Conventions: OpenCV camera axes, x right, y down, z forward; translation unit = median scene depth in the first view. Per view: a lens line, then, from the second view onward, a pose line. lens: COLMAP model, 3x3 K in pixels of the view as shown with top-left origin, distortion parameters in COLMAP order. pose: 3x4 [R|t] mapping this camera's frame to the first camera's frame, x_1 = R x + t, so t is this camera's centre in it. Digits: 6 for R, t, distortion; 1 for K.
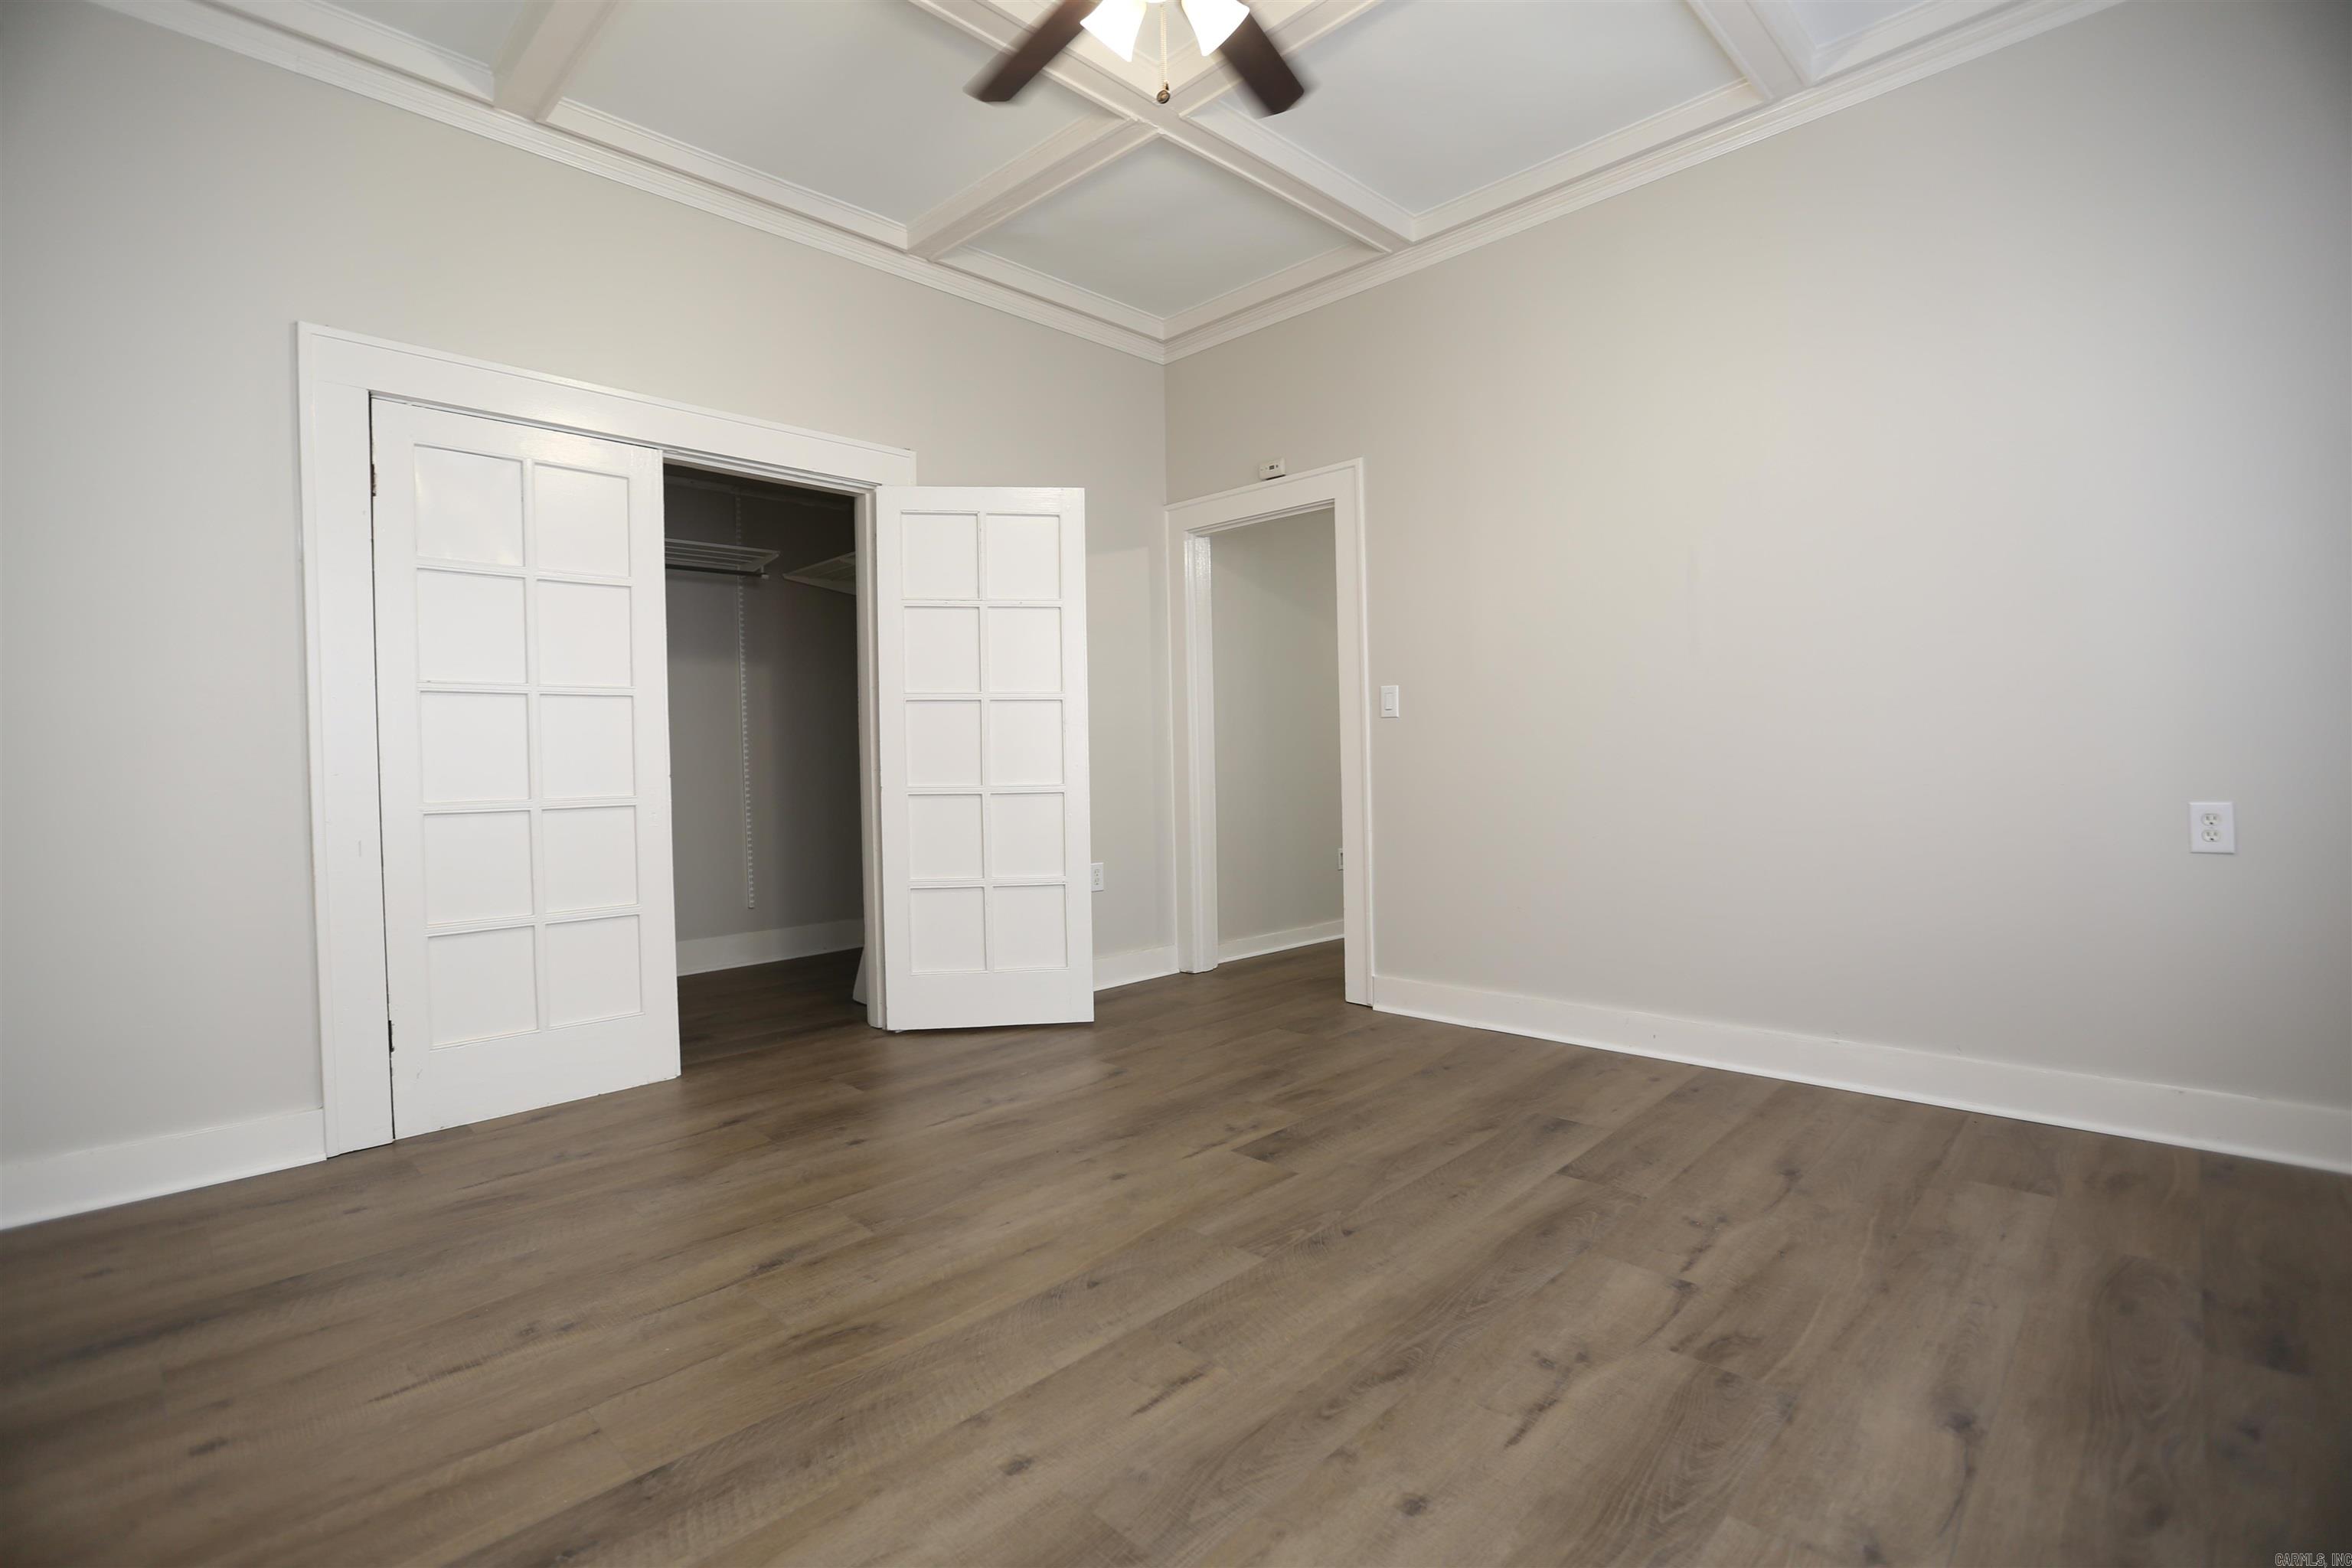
lens RADIAL K [[1062.9, 0, 1172.3], [0, 1062.9, 775.3], [0, 0, 1]] dist [-0.043313, 0.006779]
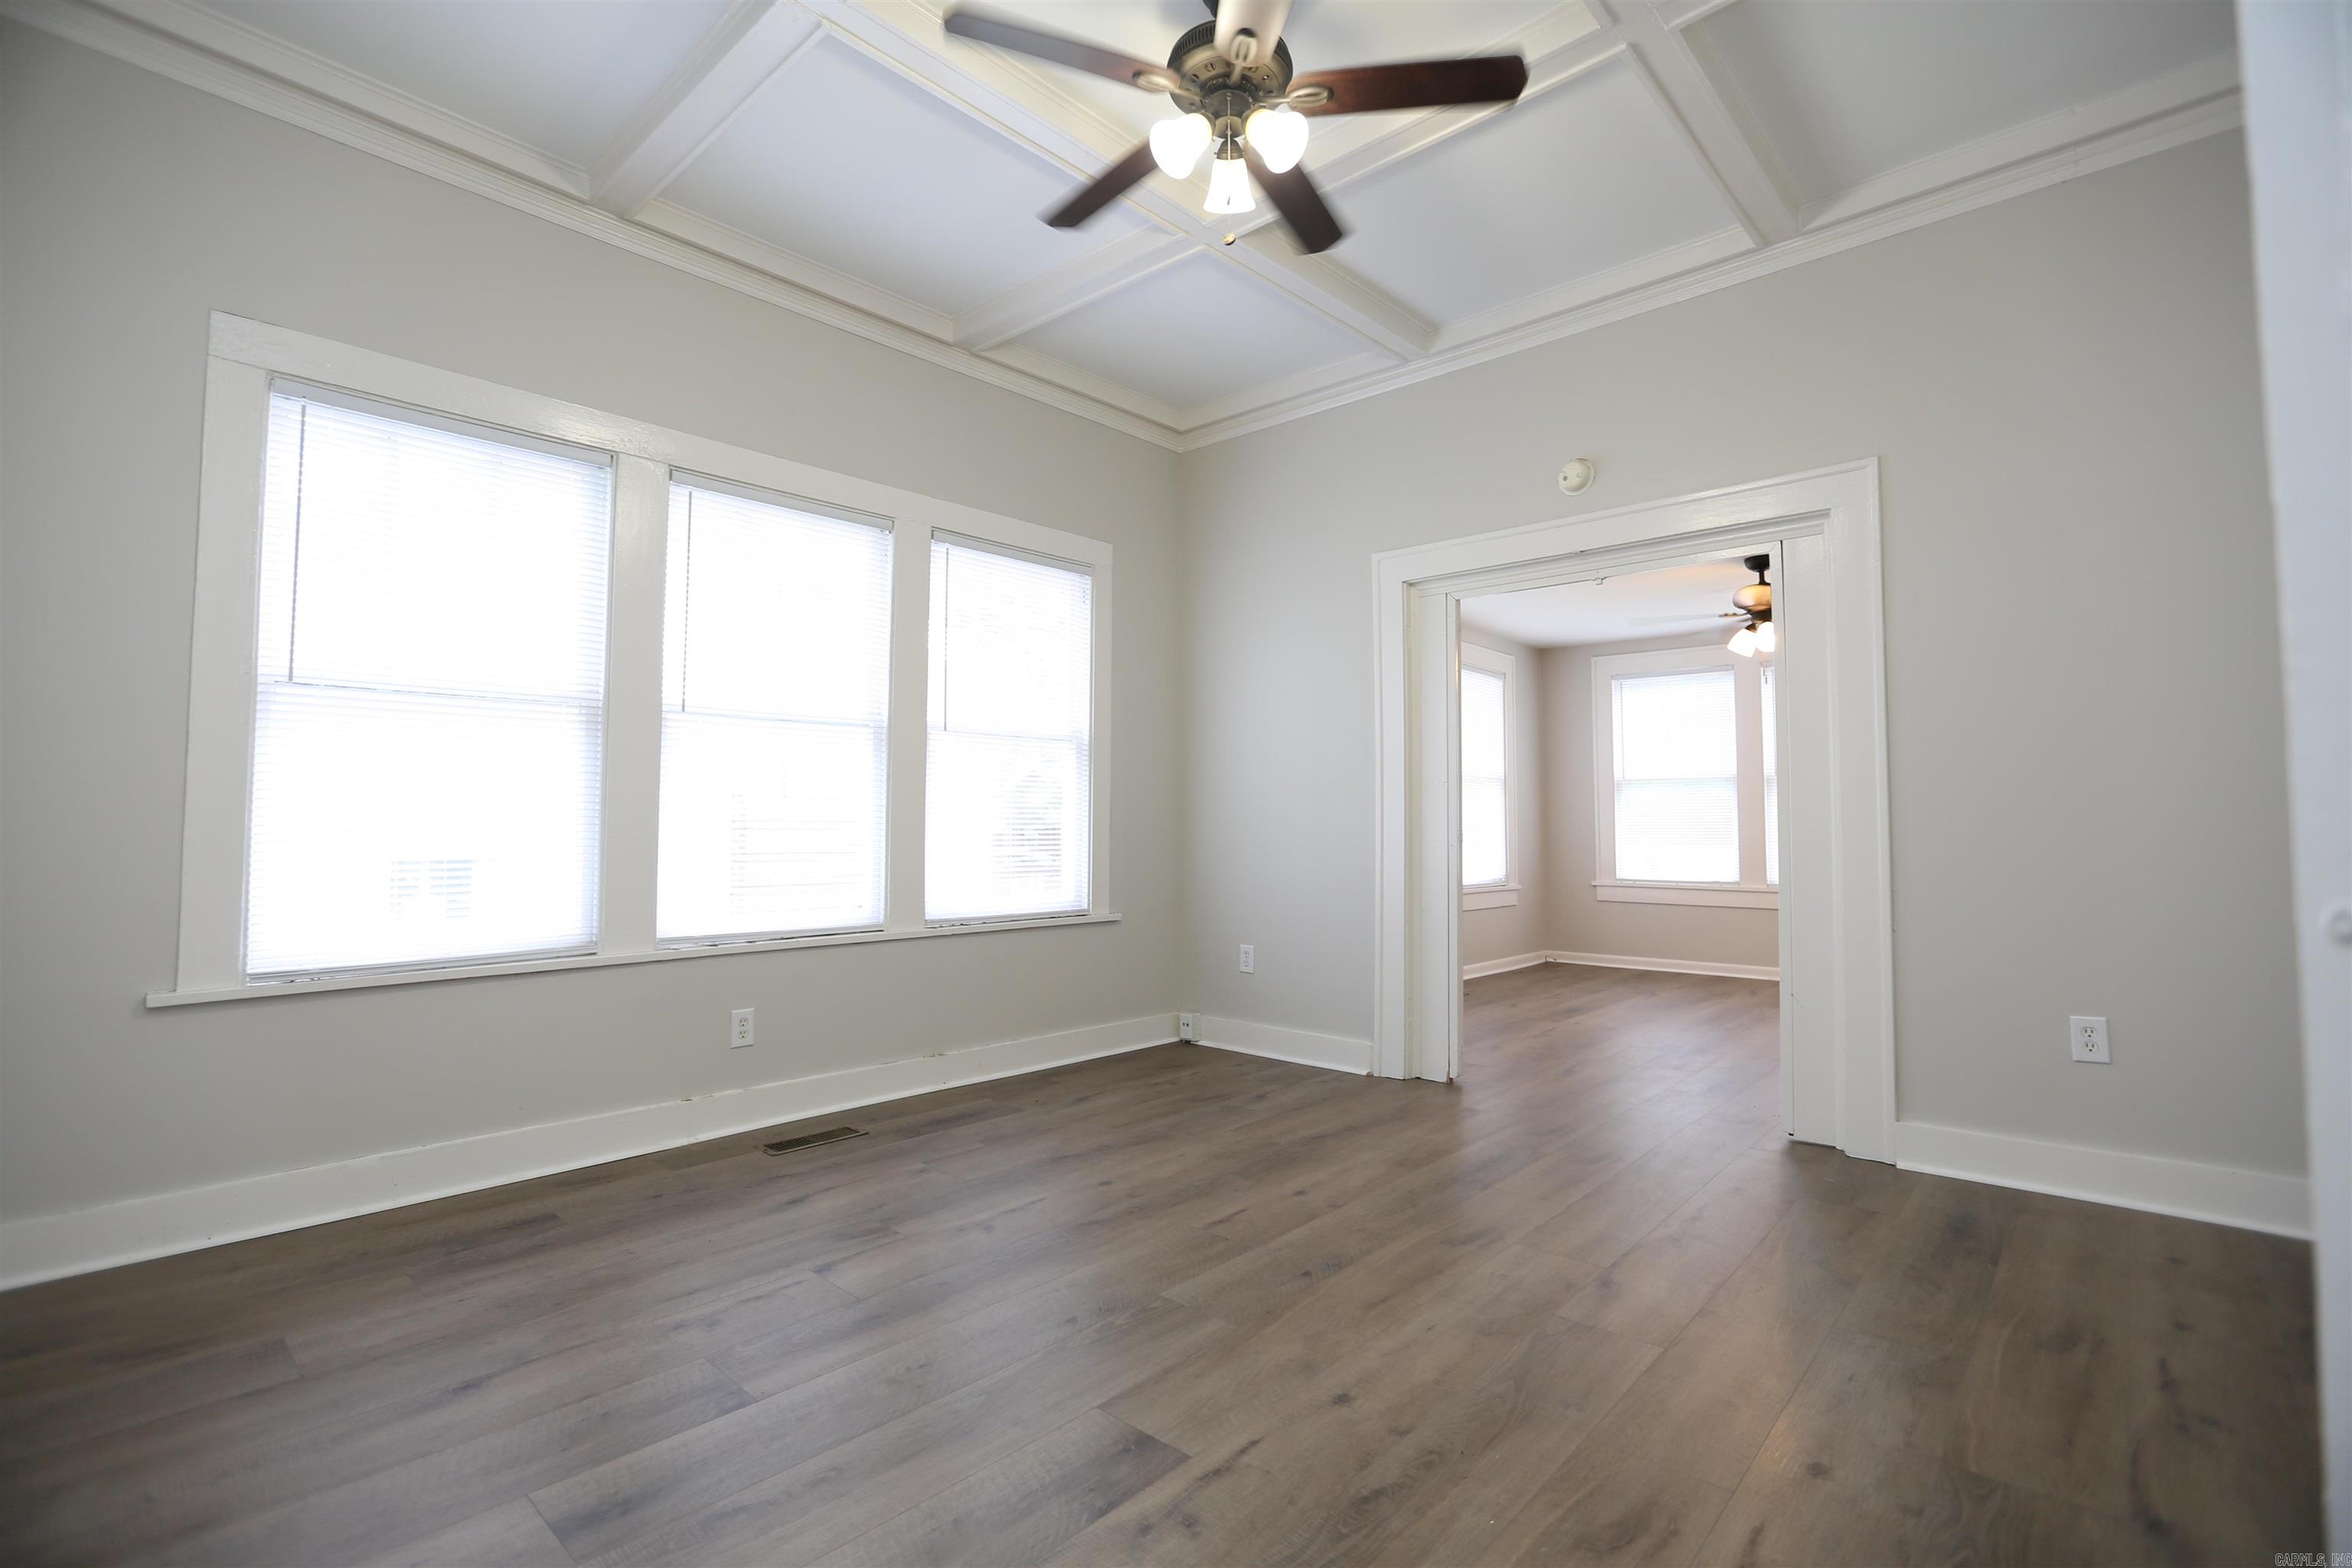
lens RADIAL K [[1062.9, 0, 1181.4], [0, 1062.9, 779.9], [0, 0, 1]] dist [-0.043313, 0.006779]
pose [[-0.998889, 0.017648, -0.043691, 0.098915], [0.018618, 0.999587, -0.021880, -0.047280], [0.043287, -0.022669, -0.998805, 2.004414]]
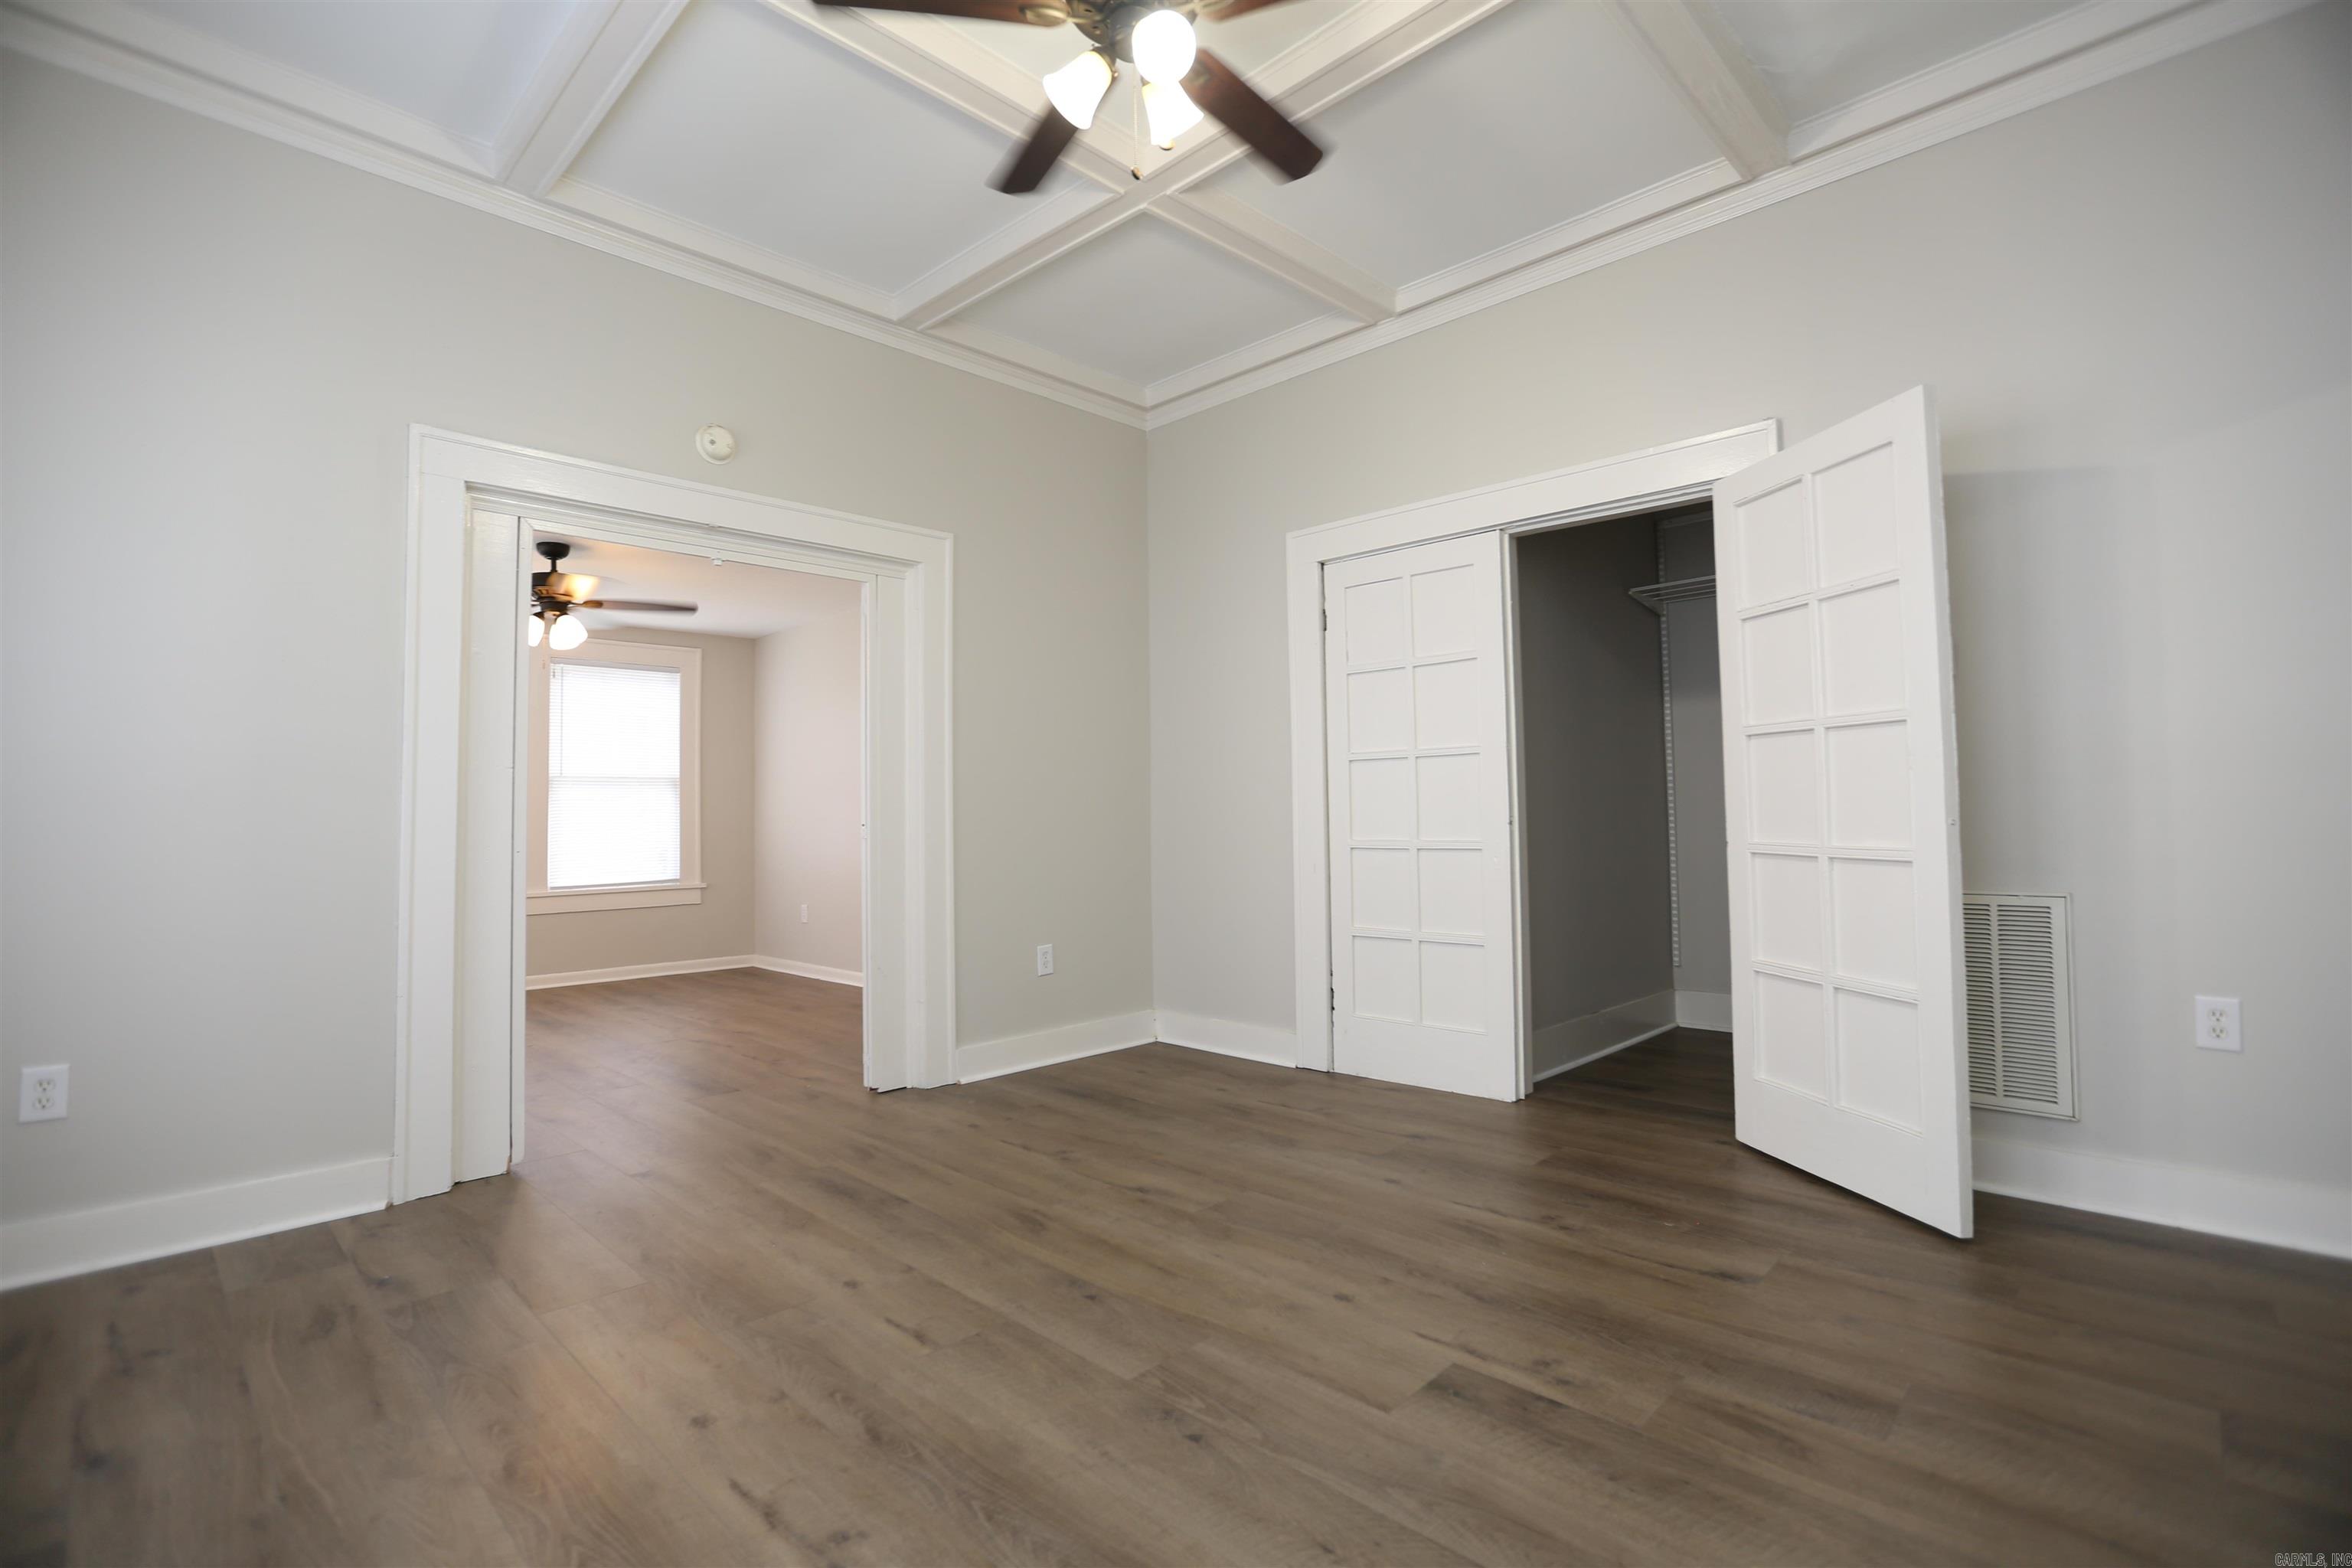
lens RADIAL K [[1062.9, 0, 1162.6], [0, 1062.9, 769.5], [0, 0, 1]] dist [-0.043313, 0.006779]
pose [[0.002435, -0.028063, -0.999603, 0.953120], [-0.002710, 0.999602, -0.028069, -0.035883], [0.999993, 0.002777, 0.002358, 0.977489]]
